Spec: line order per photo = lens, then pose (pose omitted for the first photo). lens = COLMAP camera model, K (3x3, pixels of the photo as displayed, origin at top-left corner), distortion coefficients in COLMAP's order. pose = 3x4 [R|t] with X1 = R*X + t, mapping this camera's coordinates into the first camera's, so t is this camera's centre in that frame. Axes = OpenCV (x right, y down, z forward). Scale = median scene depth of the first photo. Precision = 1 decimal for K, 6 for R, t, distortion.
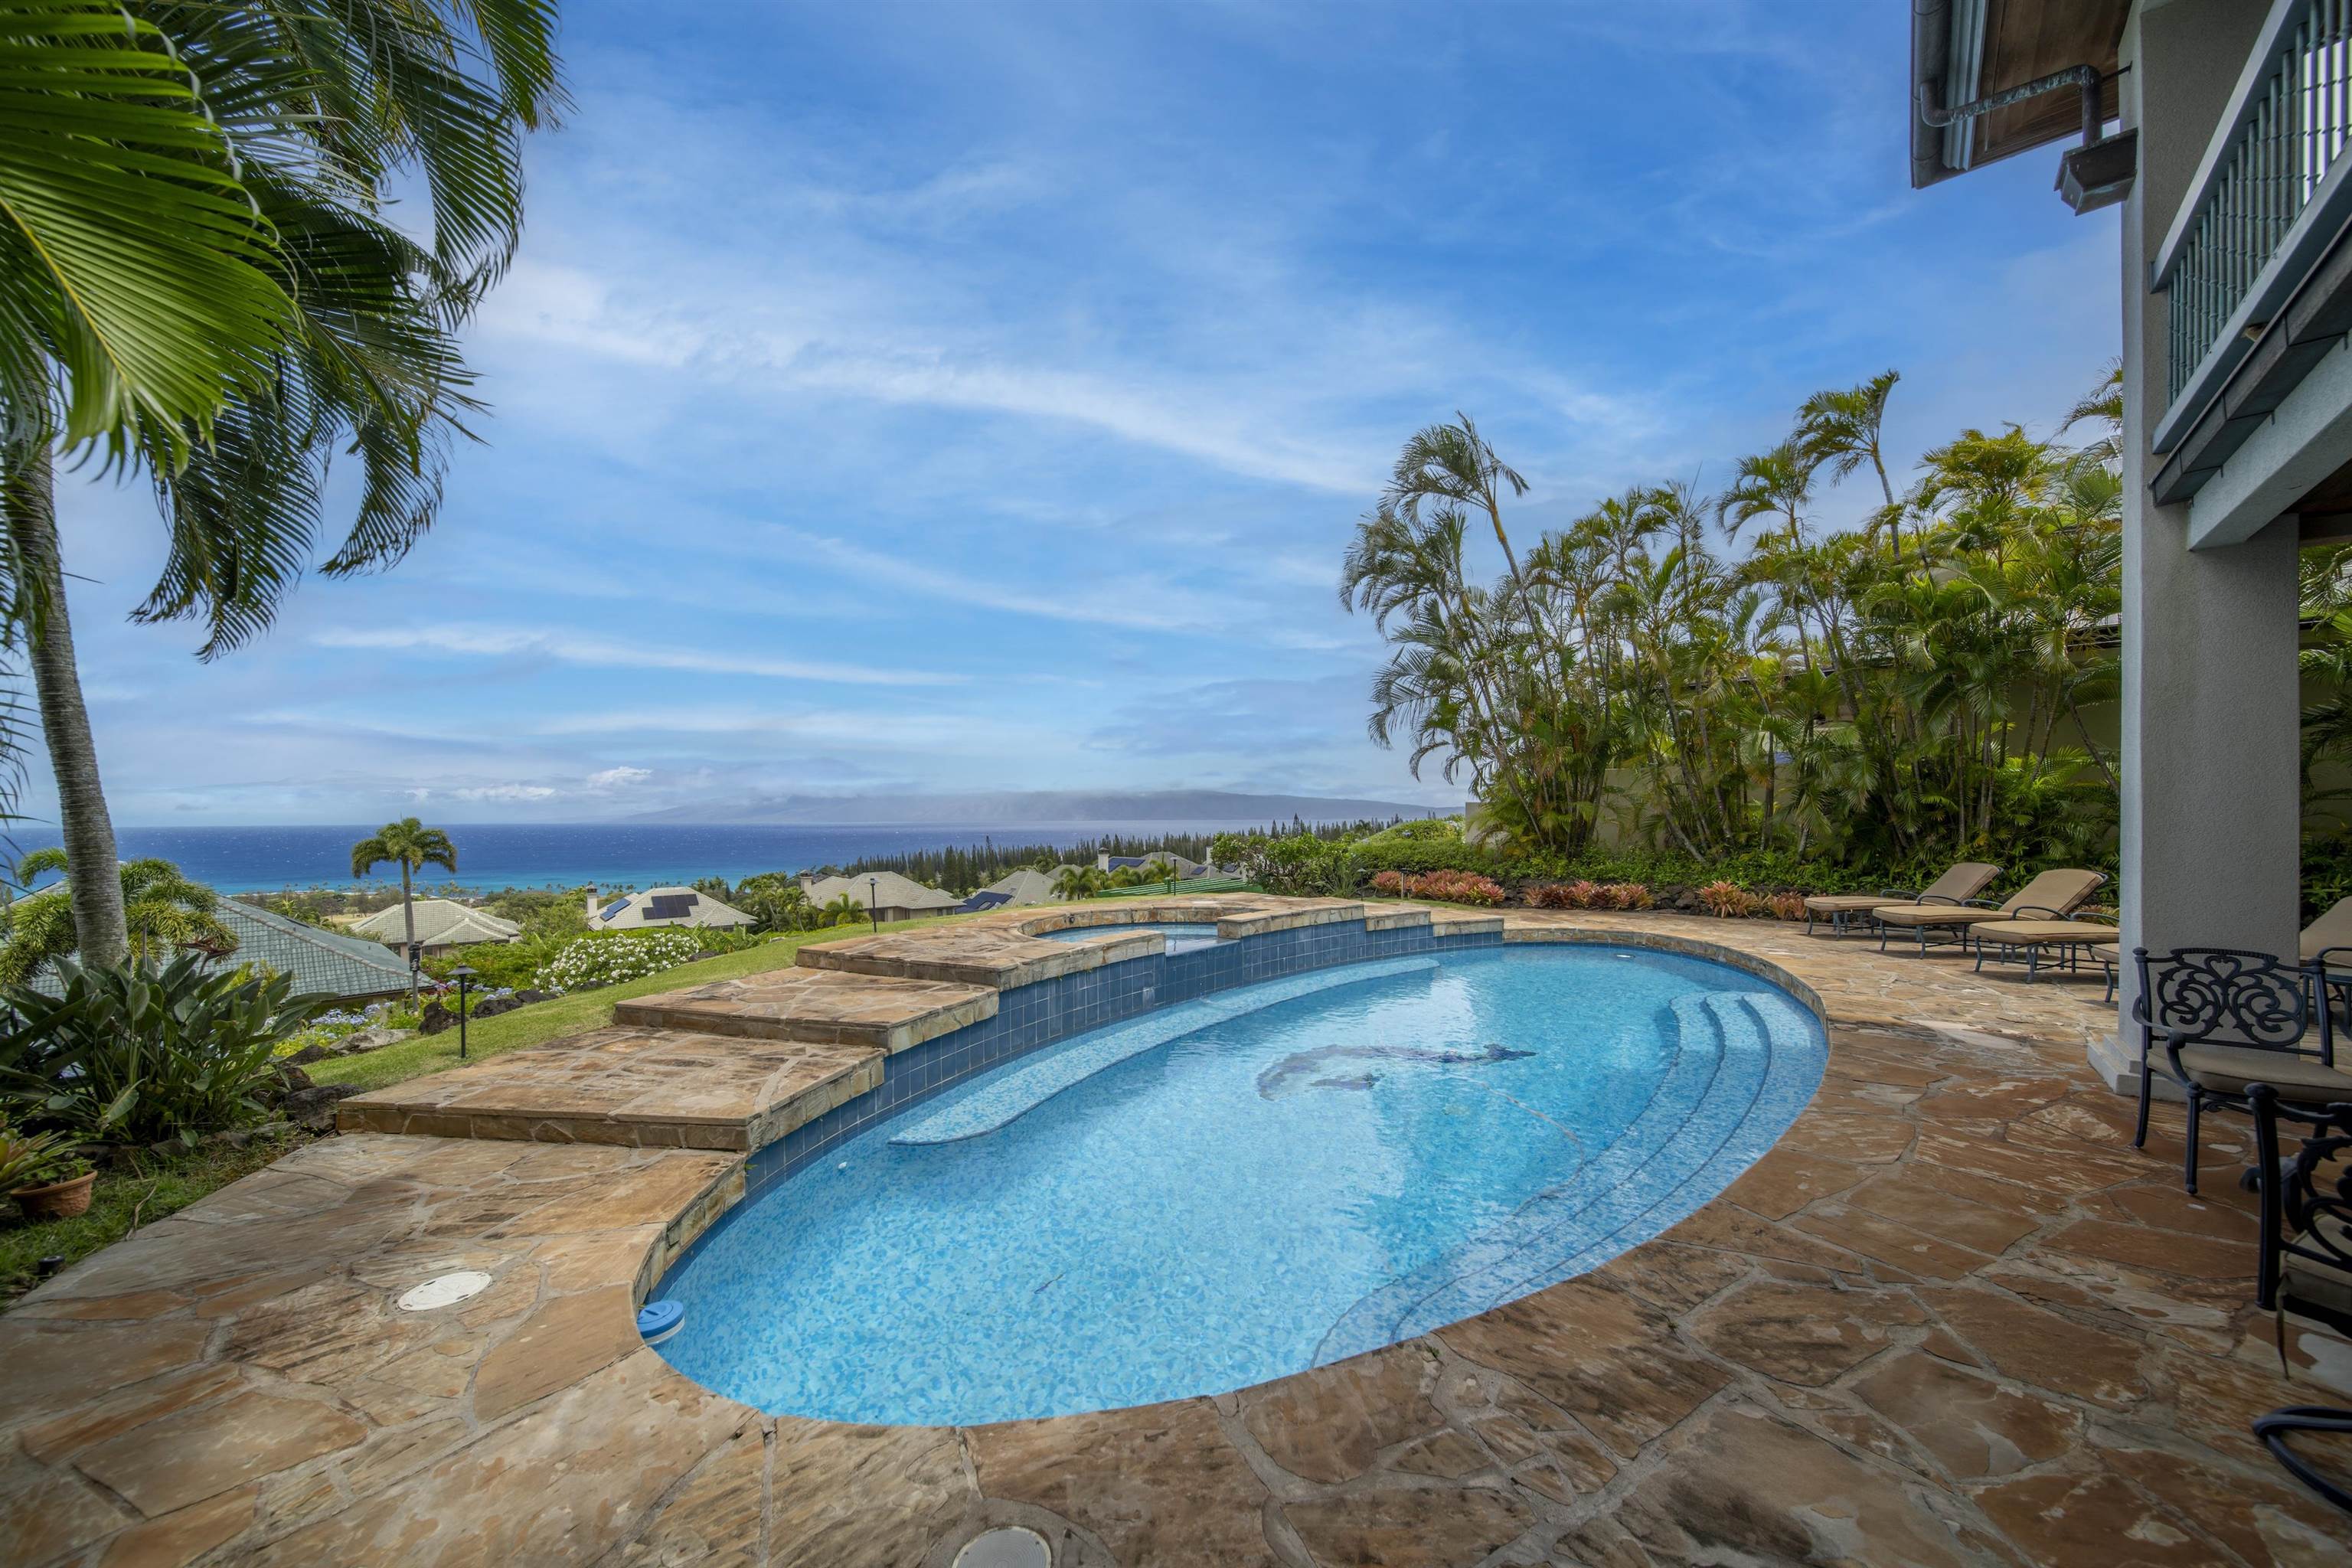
lens RADIAL K [[875.0, 0, 1179.5], [0, 875.0, 800.2], [0, 0, 1]] dist [0.001660, 0.000088]
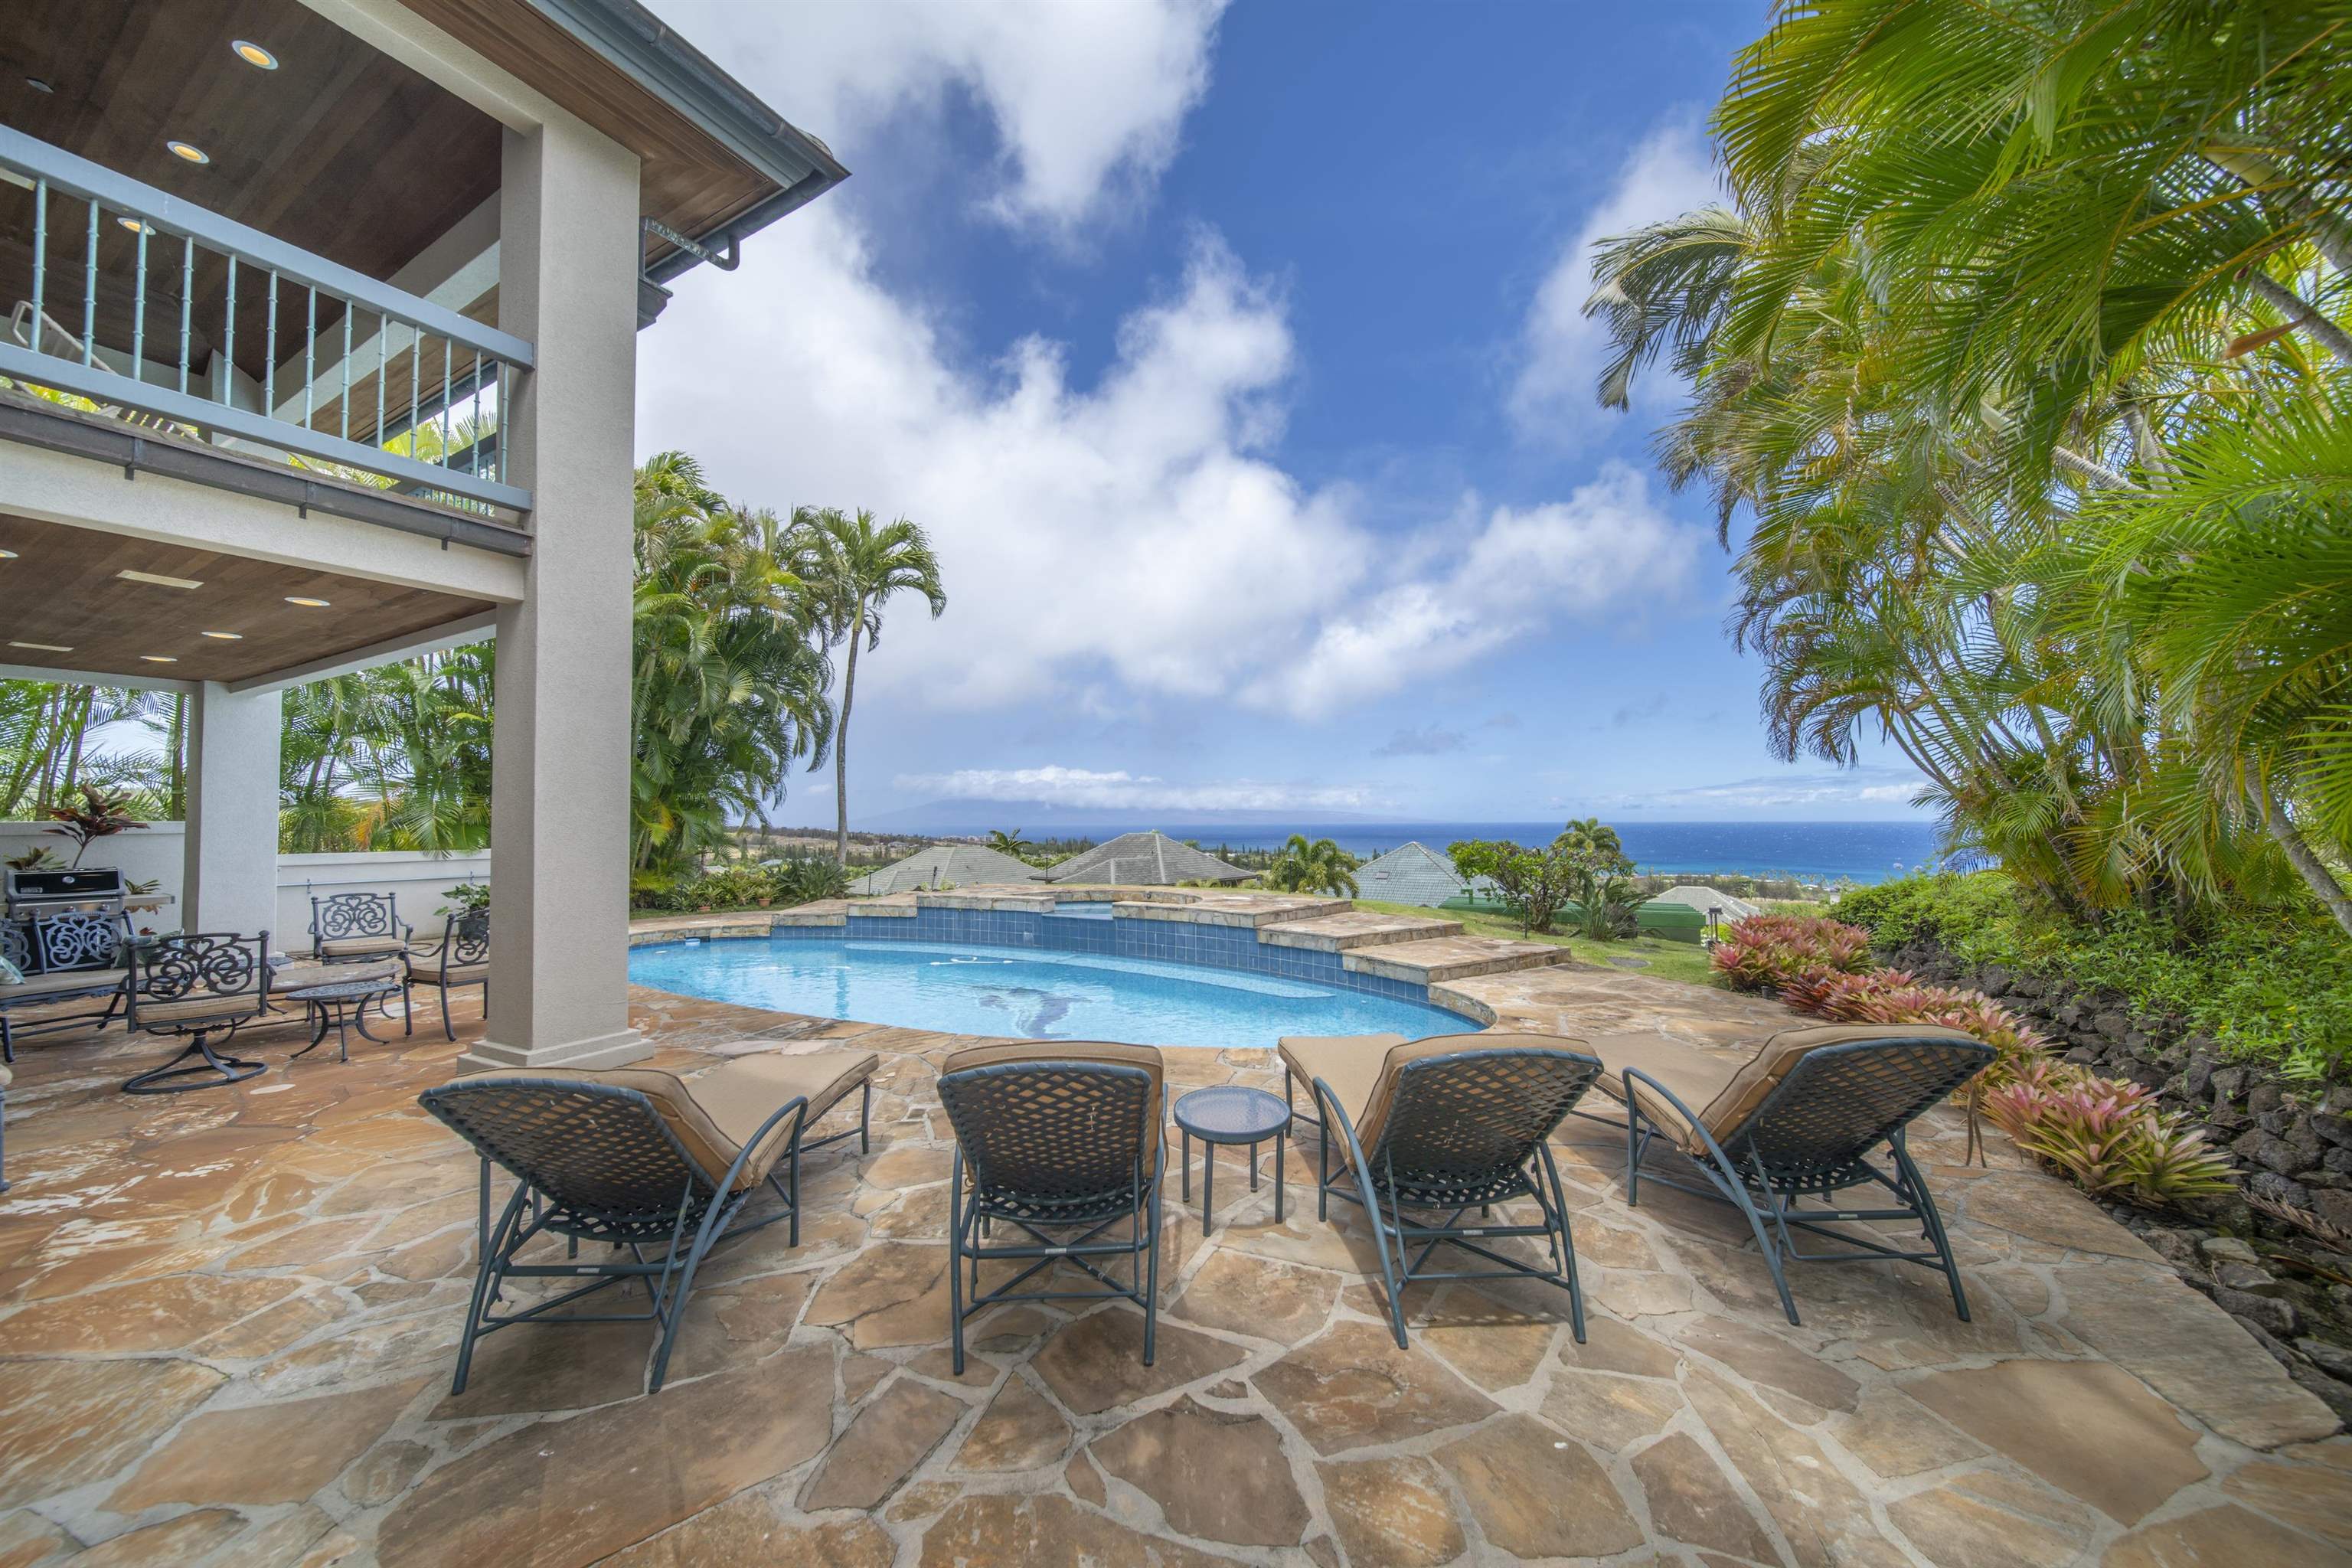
lens RADIAL K [[872.2, 0, 1168.0], [0, 872.2, 816.6], [0, 0, 1]] dist [0.000584, 0.000090]
pose [[0.149309, 0.001148, -0.988790, 1.224748], [0.020923, 0.999772, 0.004321, 0.006471], [0.988569, -0.021334, 0.149251, 0.818205]]
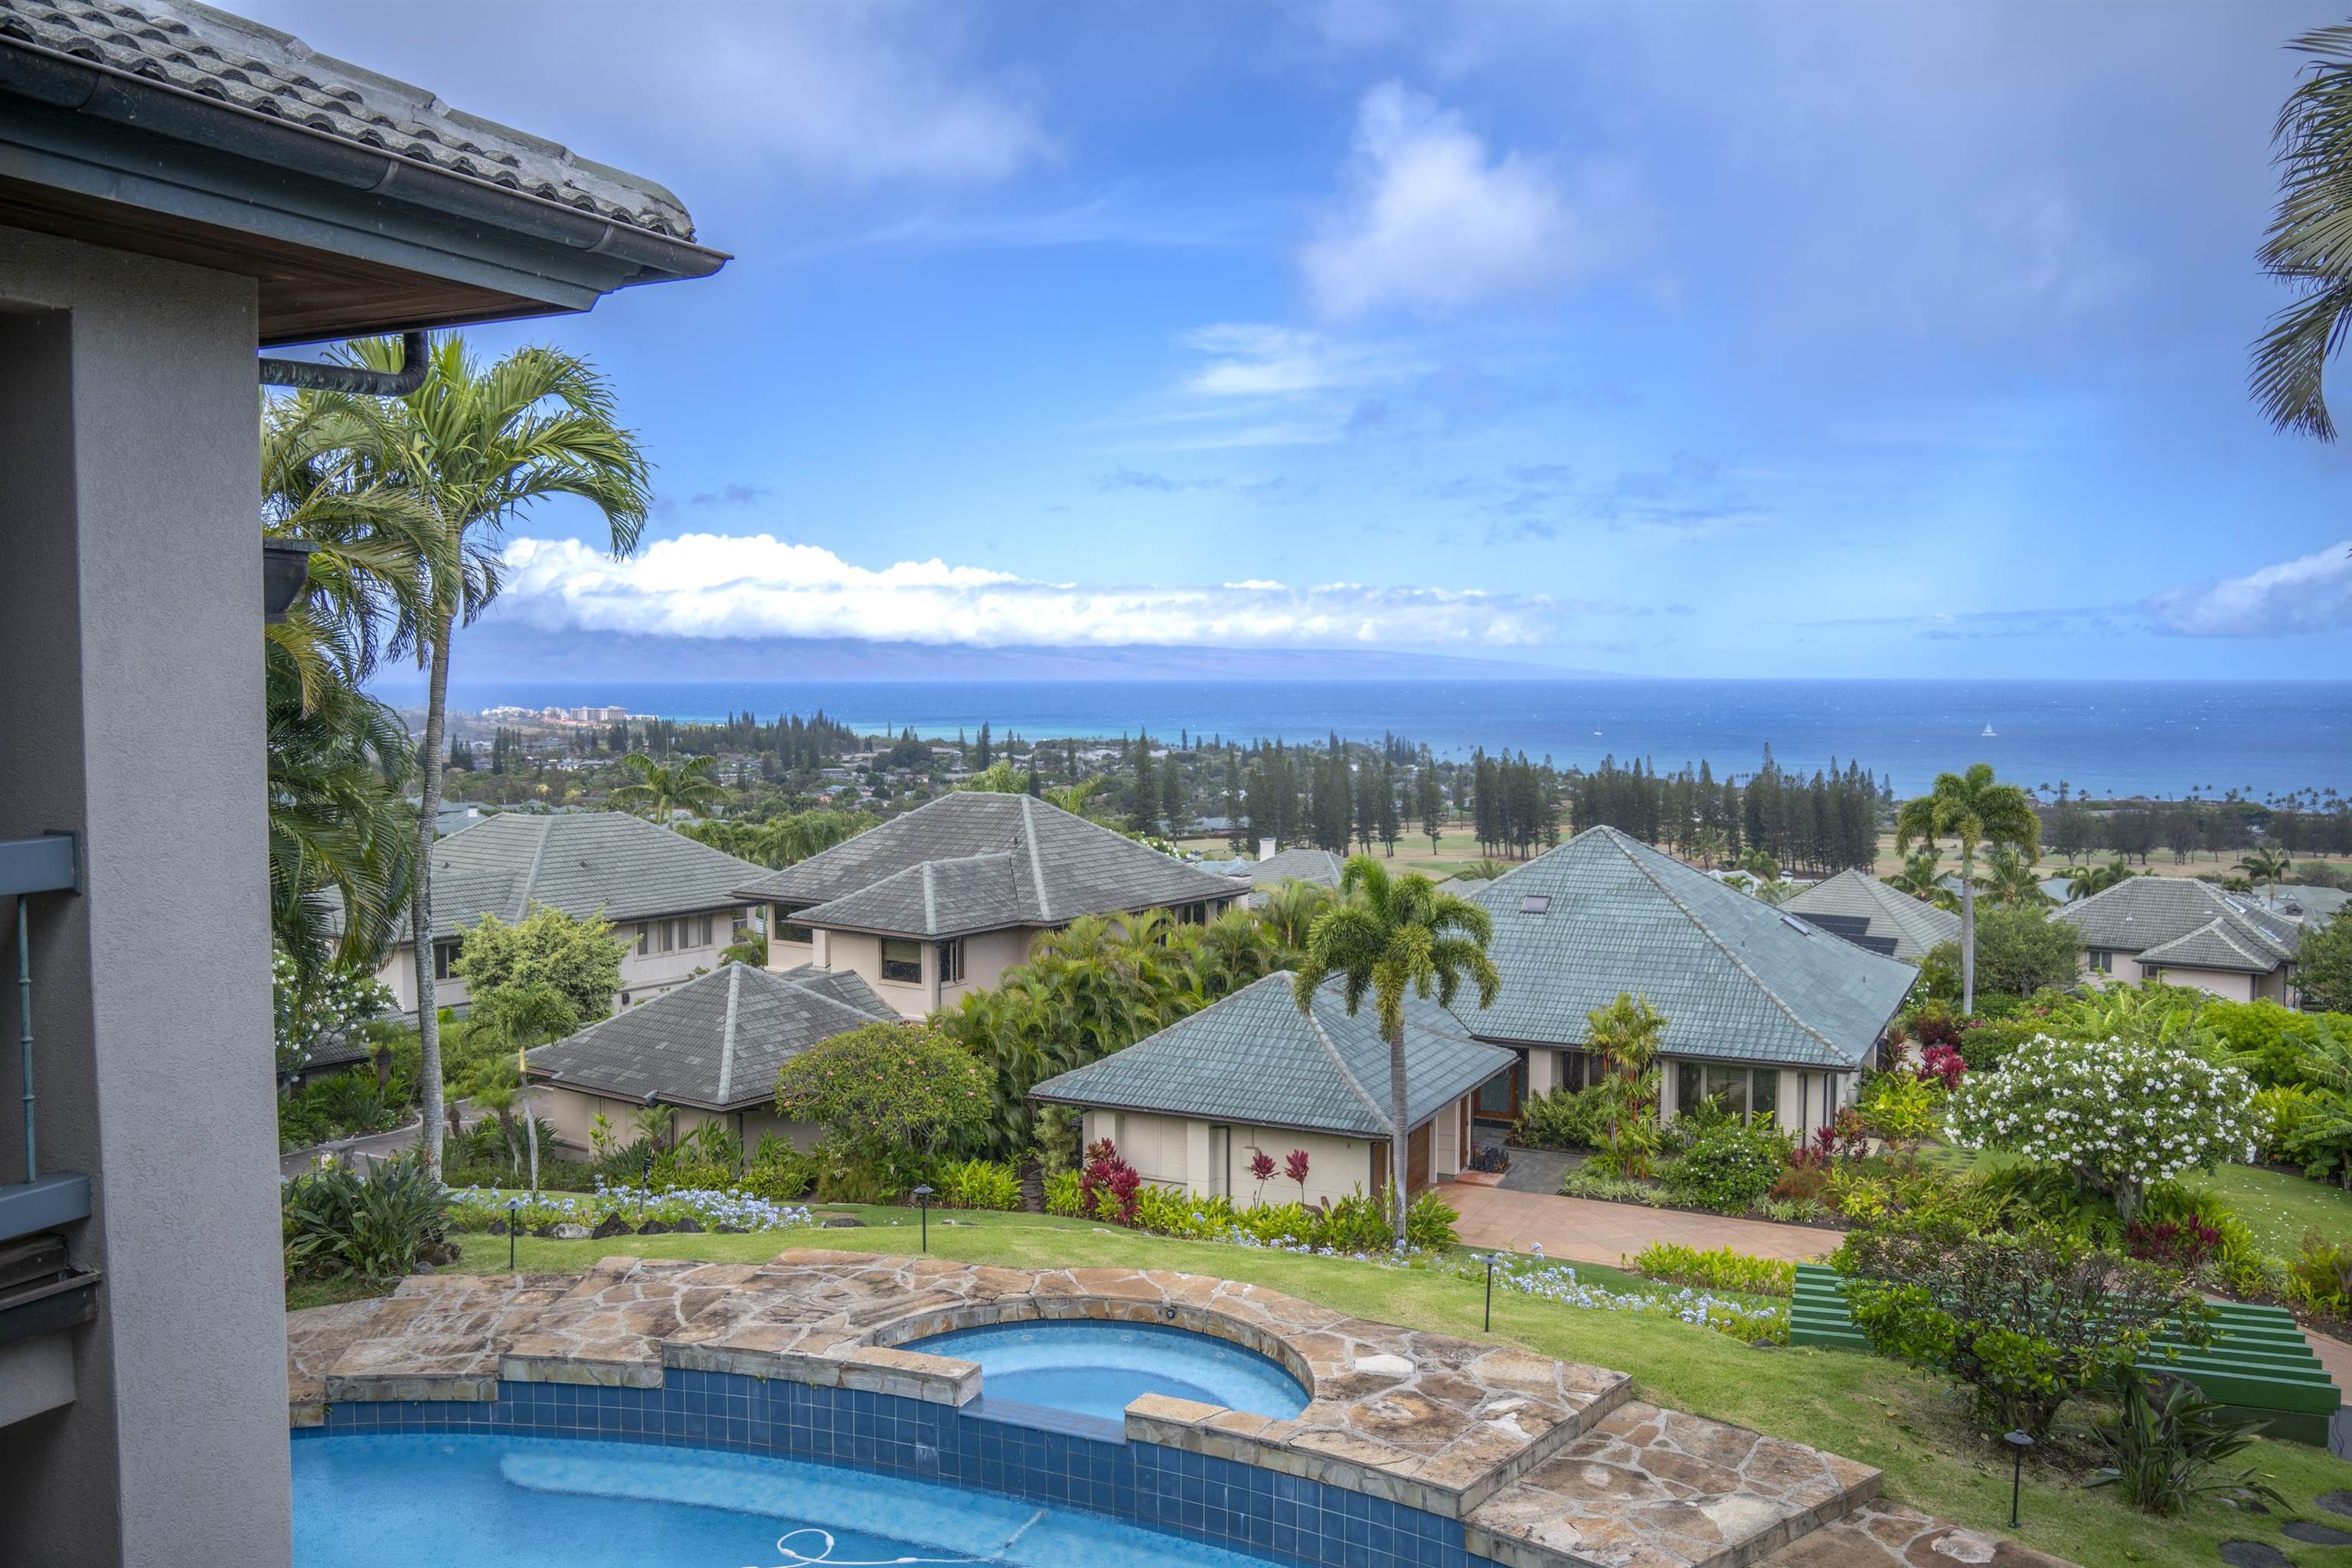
lens RADIAL K [[1972.1, 0, 1166.8], [0, 1972.1, 779.3], [0, 0, 1]] dist [-0.039409, -0.001295]
pose [[0.232012, 0.067970, -0.970335, 1.208659], [0.022936, 0.996896, 0.075314, -0.348774], [0.972442, -0.039730, 0.229733, 0.680178]]
